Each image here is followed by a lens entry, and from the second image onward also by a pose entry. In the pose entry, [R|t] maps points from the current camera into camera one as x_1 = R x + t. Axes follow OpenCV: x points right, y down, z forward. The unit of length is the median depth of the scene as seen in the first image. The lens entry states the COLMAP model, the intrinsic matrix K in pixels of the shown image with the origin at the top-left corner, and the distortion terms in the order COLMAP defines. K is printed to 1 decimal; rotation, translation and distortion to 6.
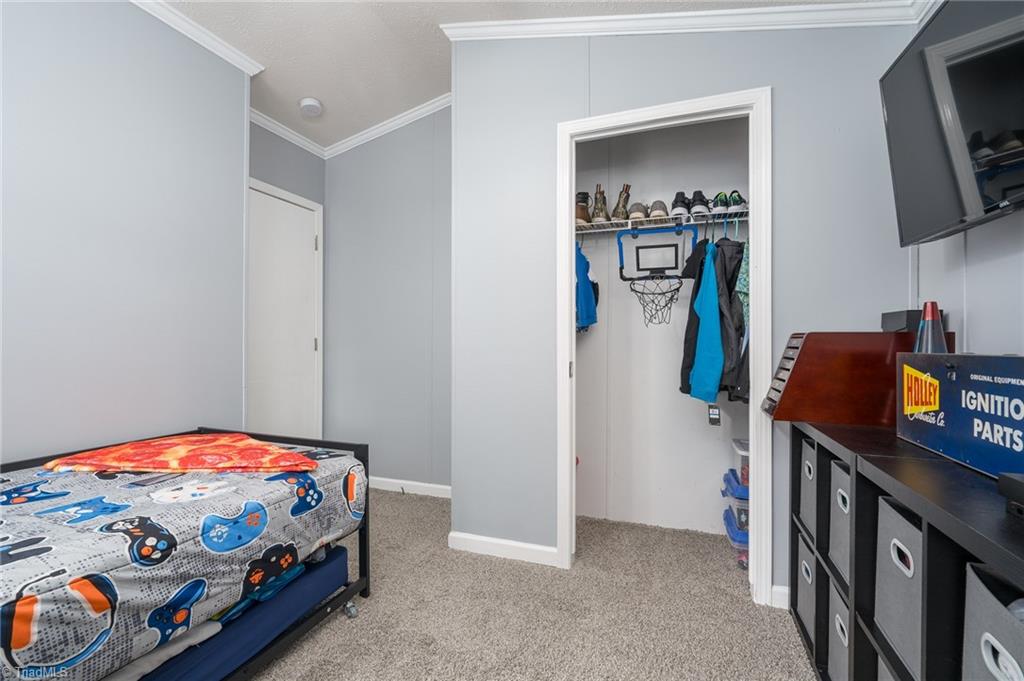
lens RADIAL K [[464.1, 0, 507.7], [0, 464.1, 340.4], [0, 0, 1]] dist [-0.004975, -0.000144]
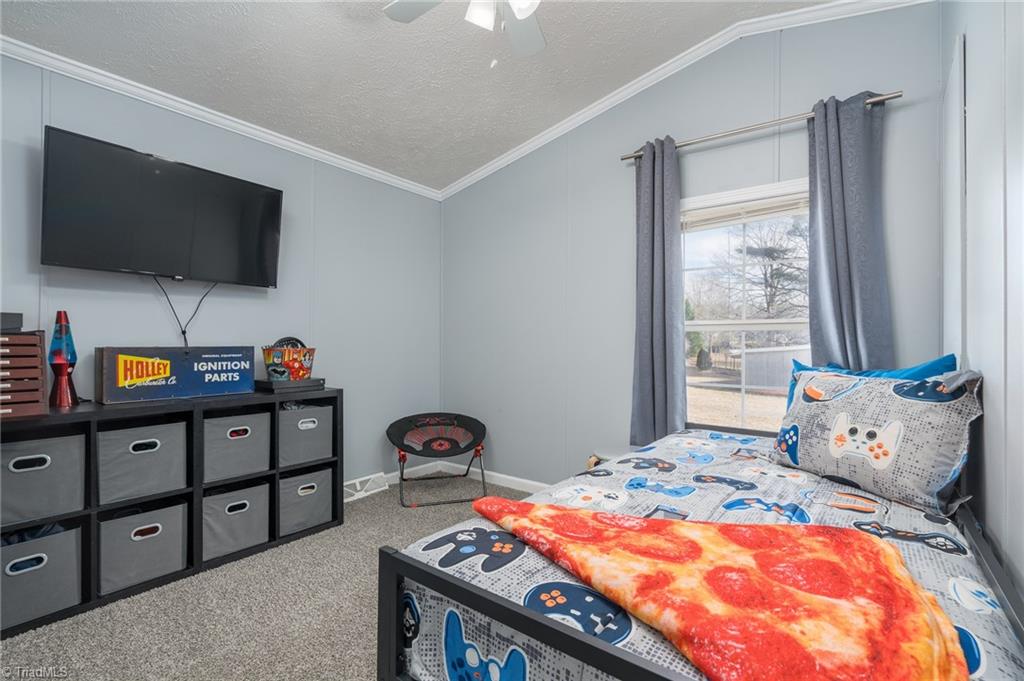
lens RADIAL K [[464.1, 0, 507.7], [0, 464.1, 340.4], [0, 0, 1]] dist [-0.004975, -0.000144]
pose [[-0.955397, -0.003926, 0.295297, -1.095910], [-0.007356, 0.999918, -0.010505, 0.014298], [-0.295231, -0.012208, -0.955348, 2.725979]]
